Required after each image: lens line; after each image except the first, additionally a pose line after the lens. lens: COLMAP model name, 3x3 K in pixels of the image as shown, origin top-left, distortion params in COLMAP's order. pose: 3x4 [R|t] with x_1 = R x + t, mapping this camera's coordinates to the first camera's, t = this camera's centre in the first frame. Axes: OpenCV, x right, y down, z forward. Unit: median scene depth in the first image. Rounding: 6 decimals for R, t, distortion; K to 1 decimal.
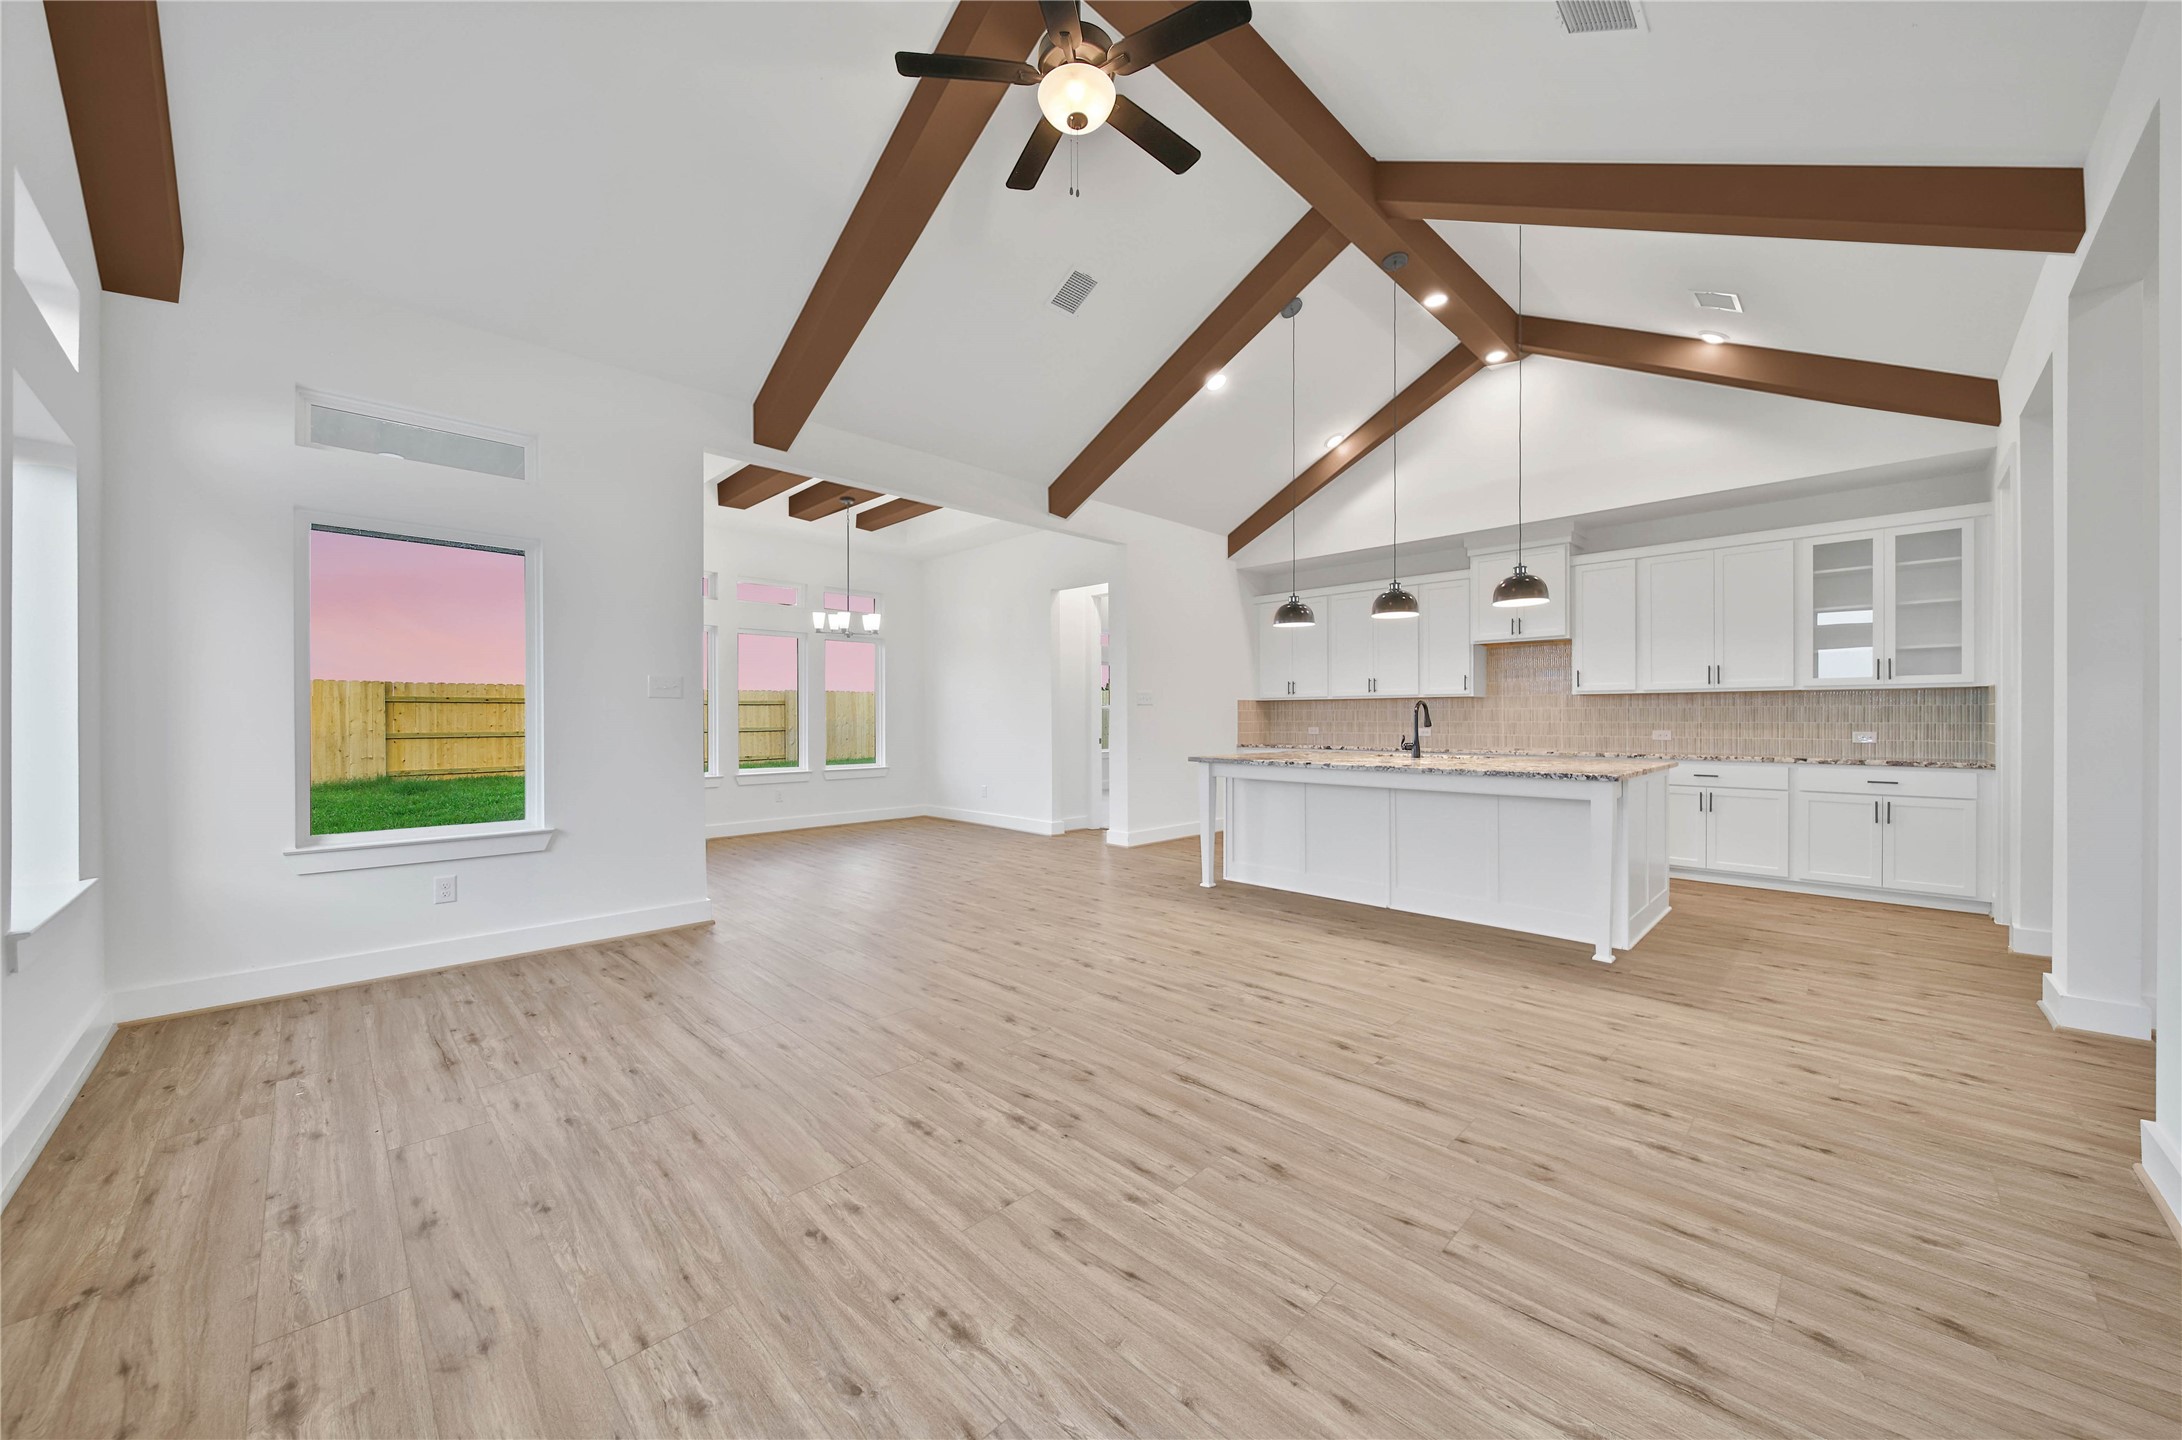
lens RADIAL K [[776.9, 0, 1091.0], [0, 776.9, 720.0], [0, 0, 1]] dist [0.000106, -0.000092]
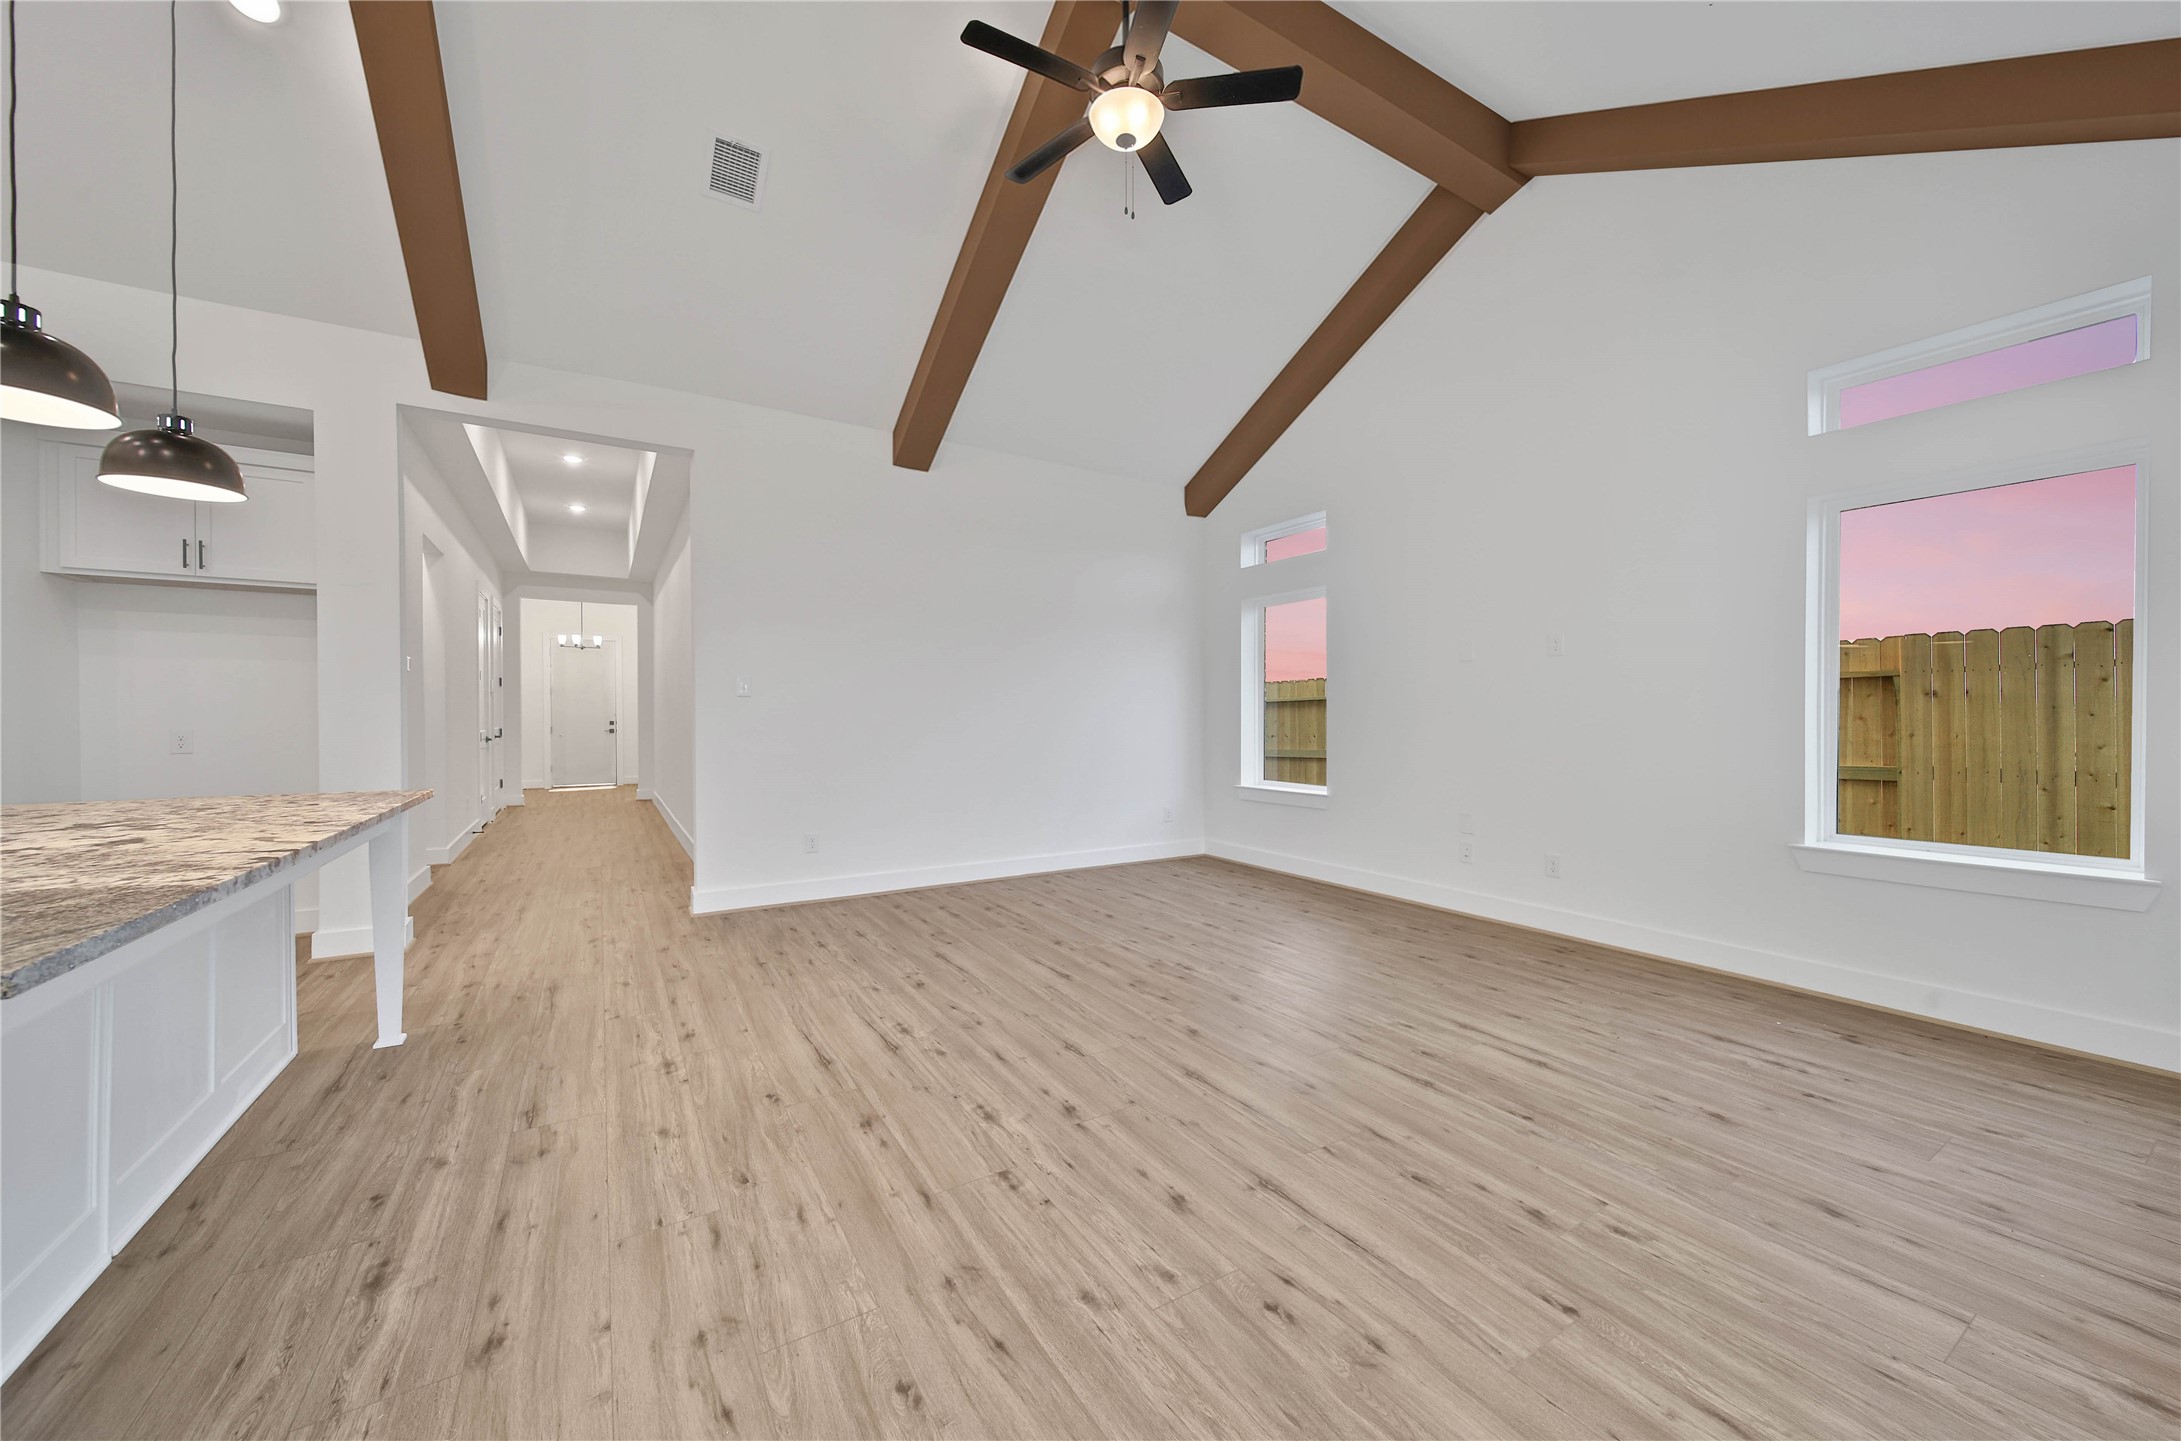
lens RADIAL K [[784.5, 0, 1090.5], [0, 784.5, 720.5], [0, 0, 1]] dist [0.000464, -0.000133]
pose [[-0.973275, 0.001150, 0.229642, -0.247431], [0.002973, 0.999967, 0.007590, -0.005252], [-0.229625, 0.008069, -0.973246, 2.386653]]
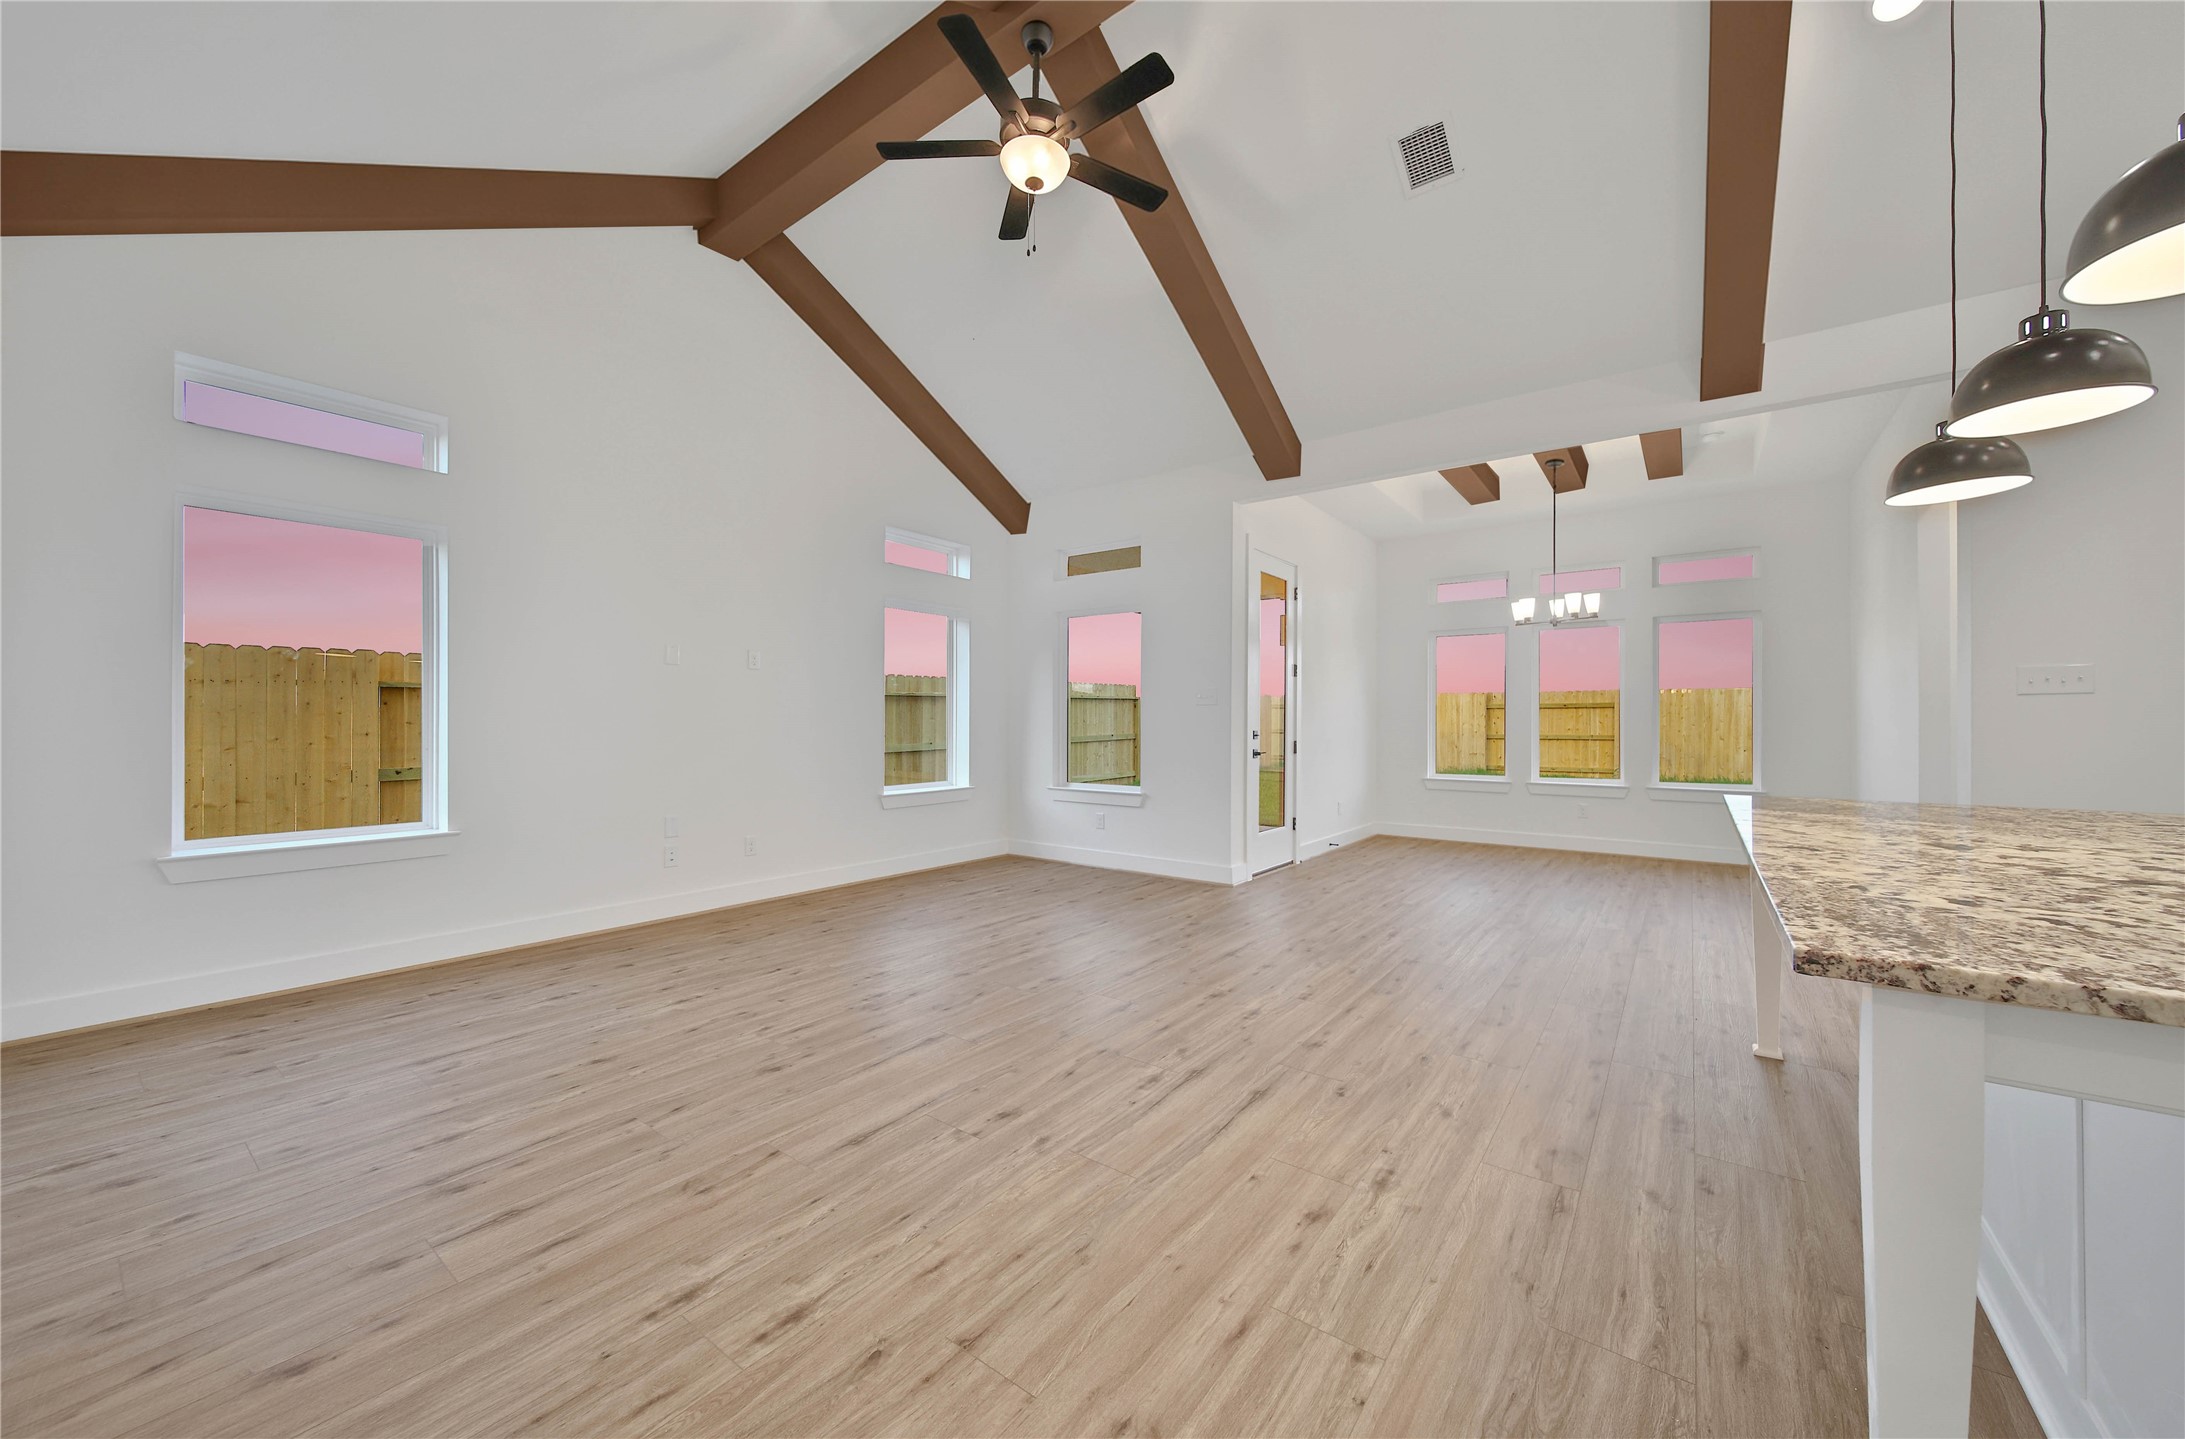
lens RADIAL K [[805.8, 0, 1092.5], [0, 805.8, 719.5], [0, 0, 1]] dist [-0.000594, 0.000027]
pose [[0.139520, -0.001539, -0.990218, 1.318776], [-0.006405, 0.999976, -0.002457, 0.004198], [0.990199, 0.006685, 0.139507, 1.082206]]
